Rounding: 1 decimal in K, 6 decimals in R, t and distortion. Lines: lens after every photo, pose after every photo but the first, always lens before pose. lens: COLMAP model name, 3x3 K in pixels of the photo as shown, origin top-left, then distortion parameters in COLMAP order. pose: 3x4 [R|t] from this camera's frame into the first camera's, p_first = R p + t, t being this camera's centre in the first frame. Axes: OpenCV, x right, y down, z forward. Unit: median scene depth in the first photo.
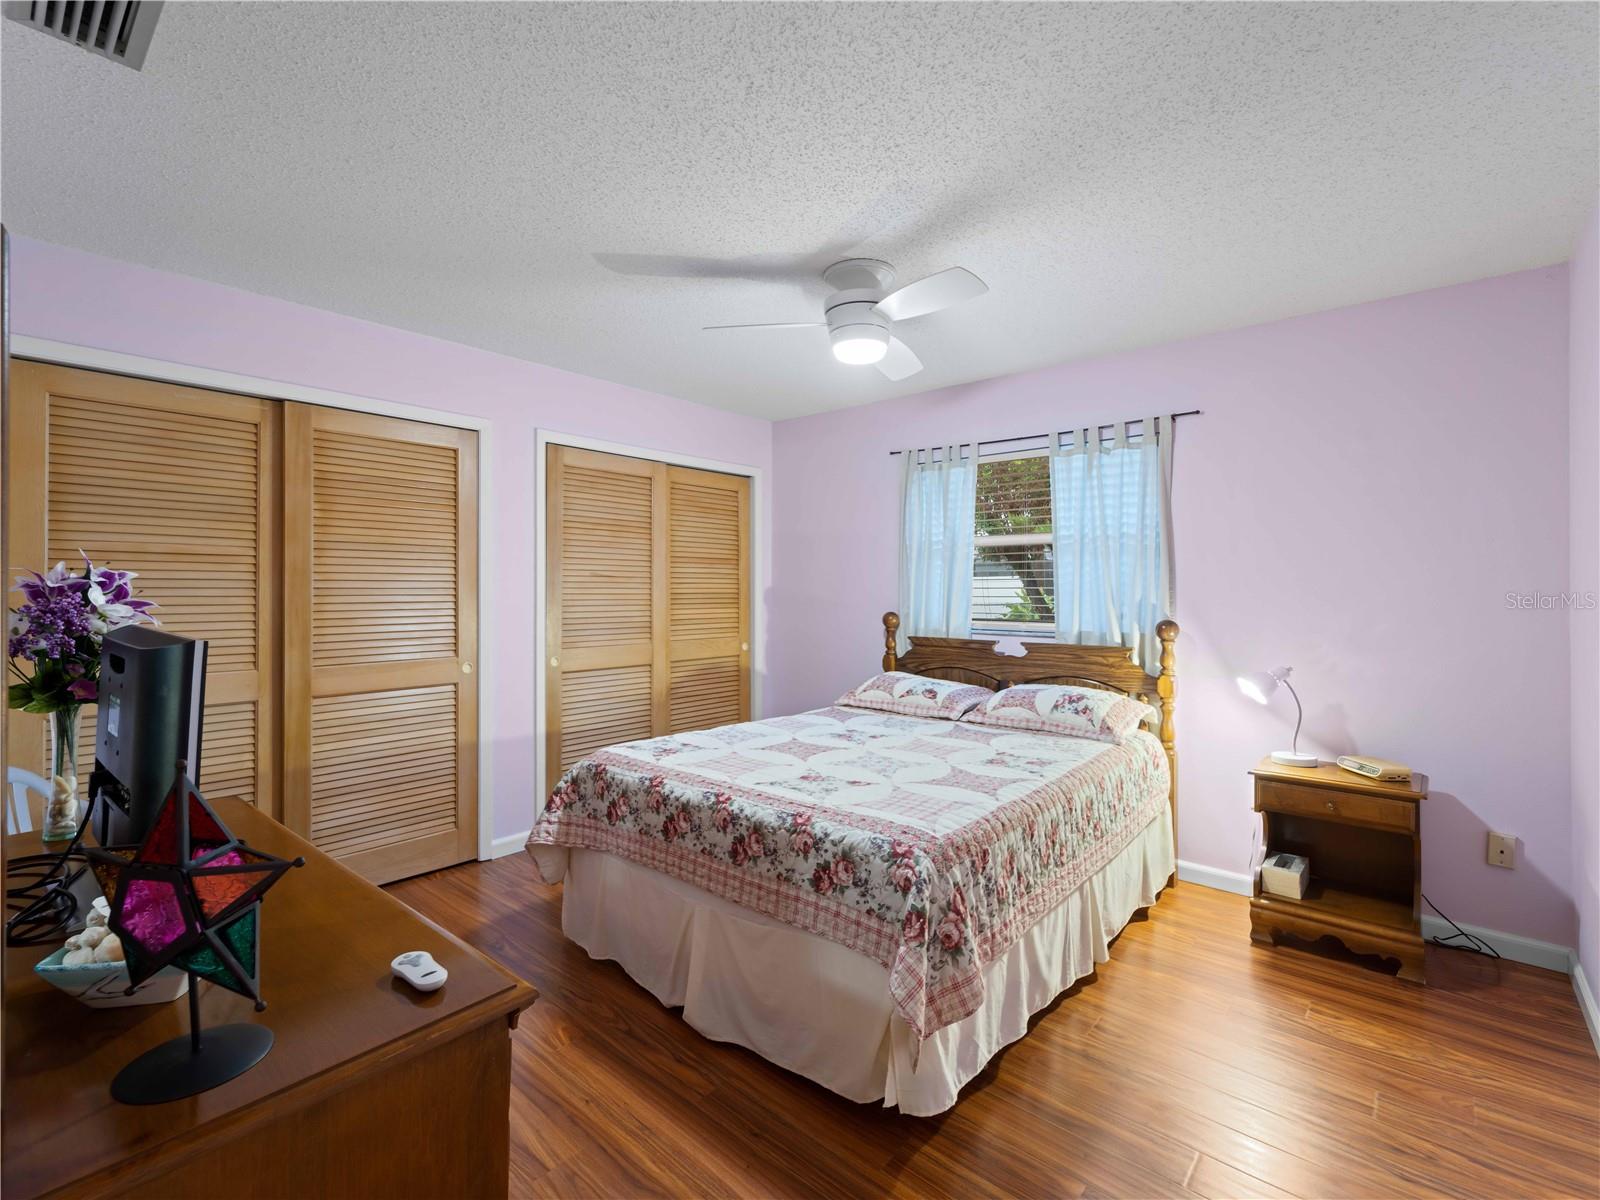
lens RADIAL K [[721.7, 0, 801.0], [0, 721.7, 589.8], [0, 0, 1]] dist [0.004155, -0.001815]
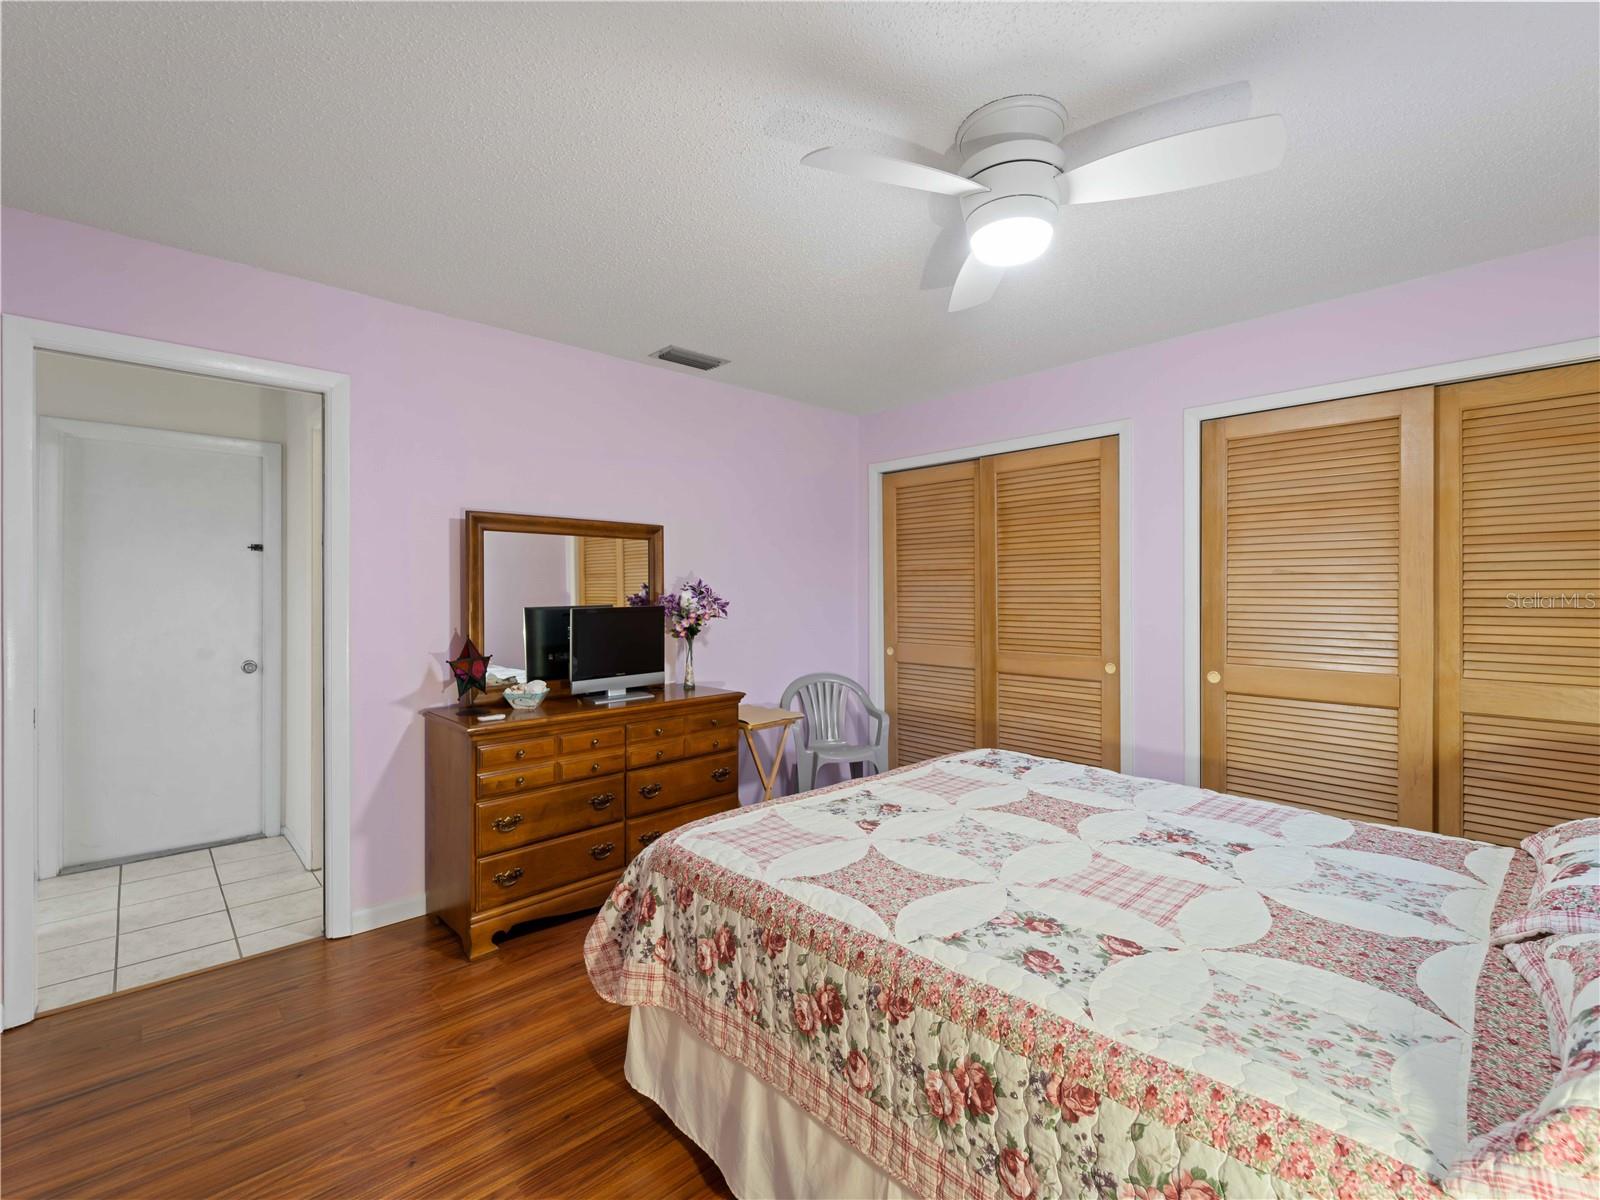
lens RADIAL K [[721.7, 0, 802.6], [0, 721.7, 596.3], [0, 0, 1]] dist [0.004155, -0.001815]
pose [[-0.101361, 0.003416, -0.994844, 0.677667], [-0.000990, 0.999993, 0.003534, 0.002952], [0.994849, 0.001343, -0.101357, 0.752559]]
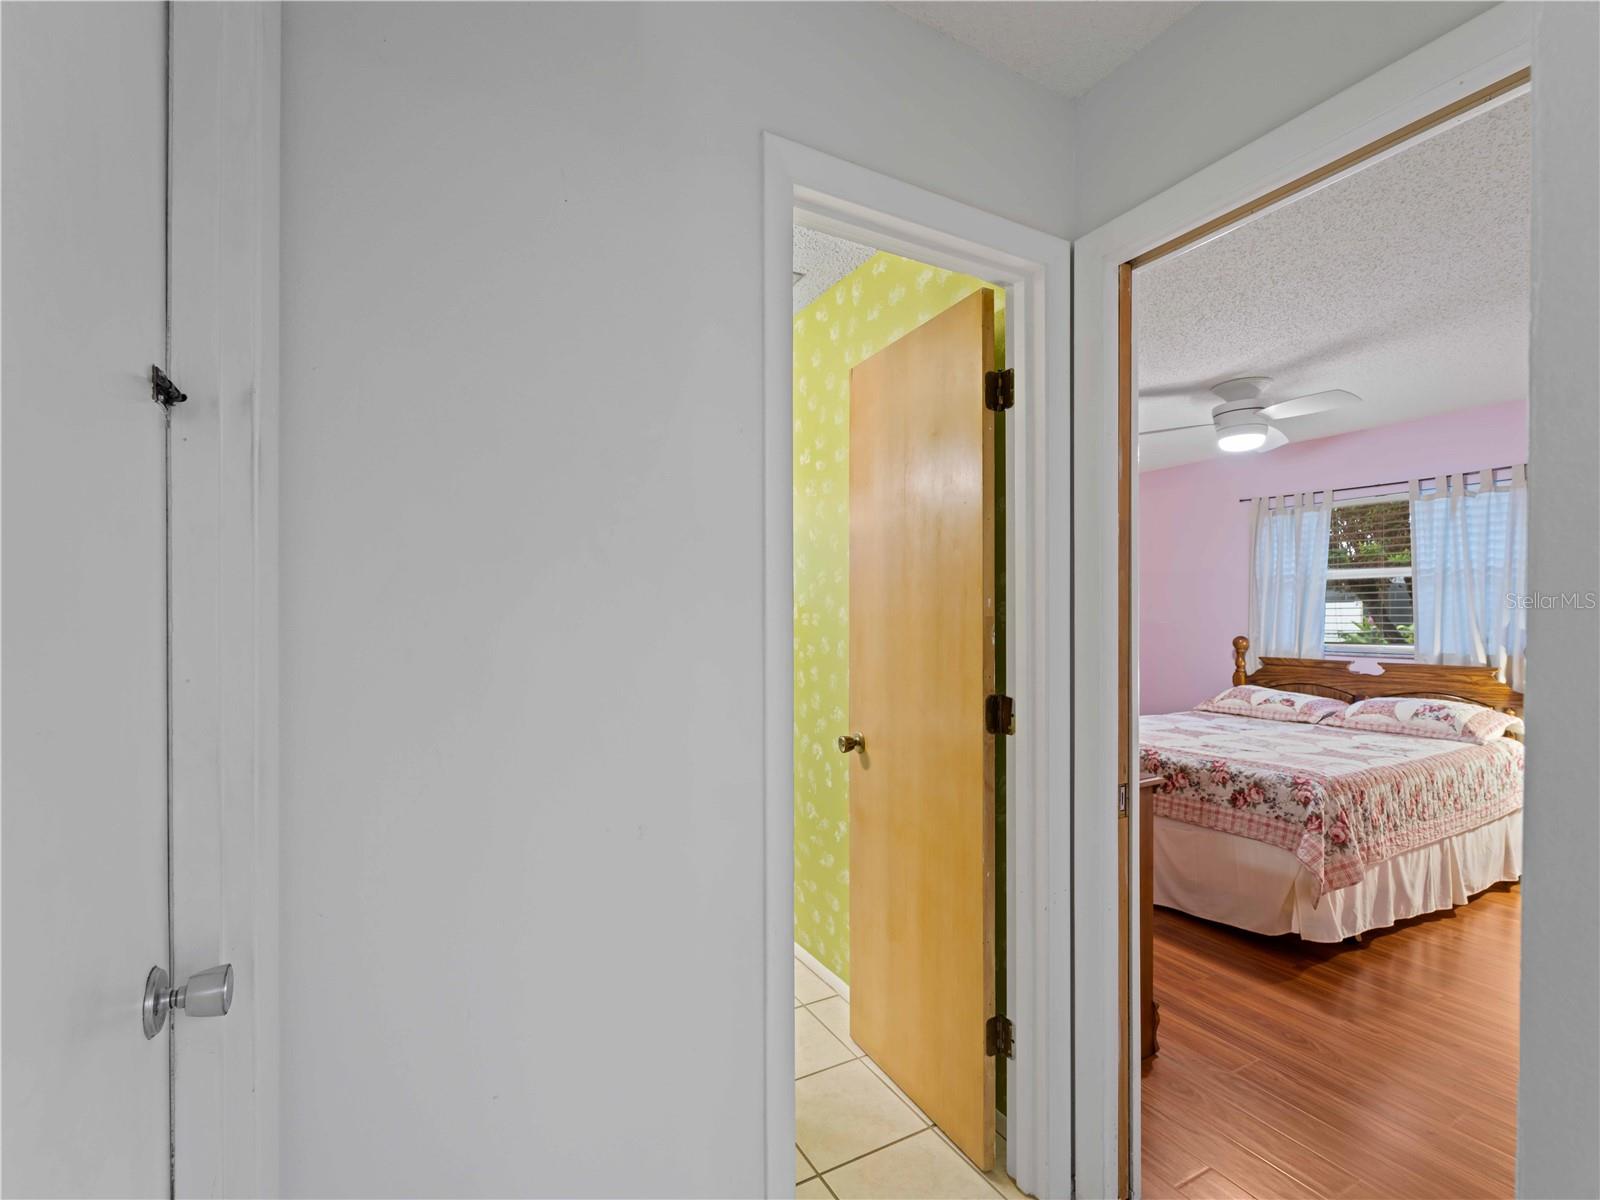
lens RADIAL K [[721.7, 0, 802.9], [0, 721.7, 622.4], [0, 0, 1]] dist [0.004155, -0.001815]
pose [[0.938316, 0.003427, -0.345762, -0.199458], [-0.001107, 0.999976, 0.006908, 0.001932], [0.345777, -0.006099, 0.938297, -0.508324]]
